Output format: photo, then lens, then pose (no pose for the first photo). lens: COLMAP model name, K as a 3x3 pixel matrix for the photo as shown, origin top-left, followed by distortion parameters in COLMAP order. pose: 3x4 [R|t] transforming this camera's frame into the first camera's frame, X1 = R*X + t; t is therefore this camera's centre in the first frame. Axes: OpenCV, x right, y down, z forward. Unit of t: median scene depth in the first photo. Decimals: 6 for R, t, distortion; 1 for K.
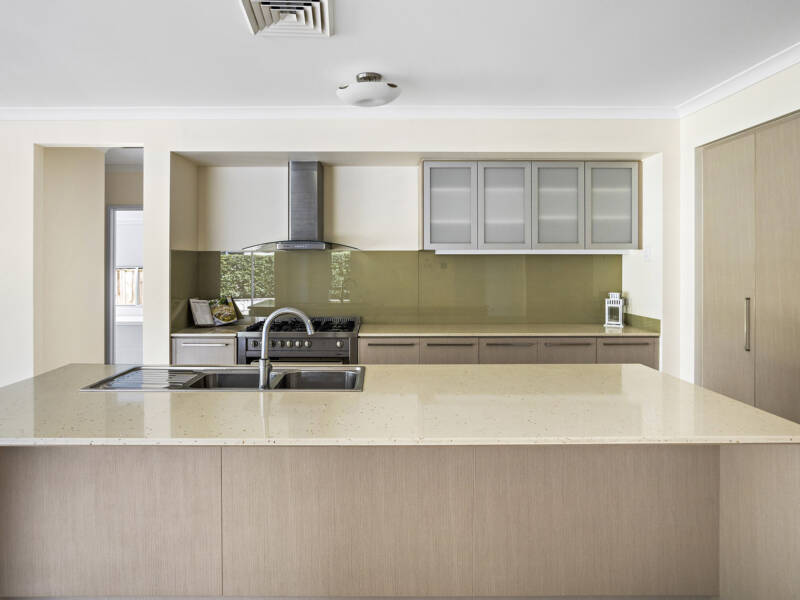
lens RADIAL K [[541.2, 0, 399.1], [0, 541.2, 270.1], [0, 0, 1]] dist [0.008540, 0.002582]
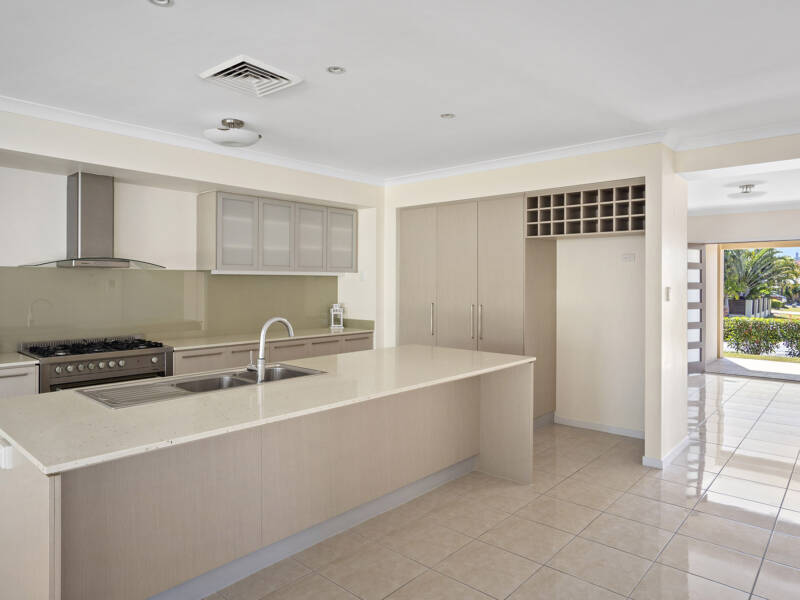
lens RADIAL K [[519.5, 0, 400.0], [0, 519.5, 300.0], [0, 0, 1]] dist [-0.004107, -0.000496]
pose [[0.685305, -0.022527, 0.727908, -0.466474], [0.007442, 0.999686, 0.023931, 0.001580], [-0.728219, -0.010983, 0.685257, -0.021904]]
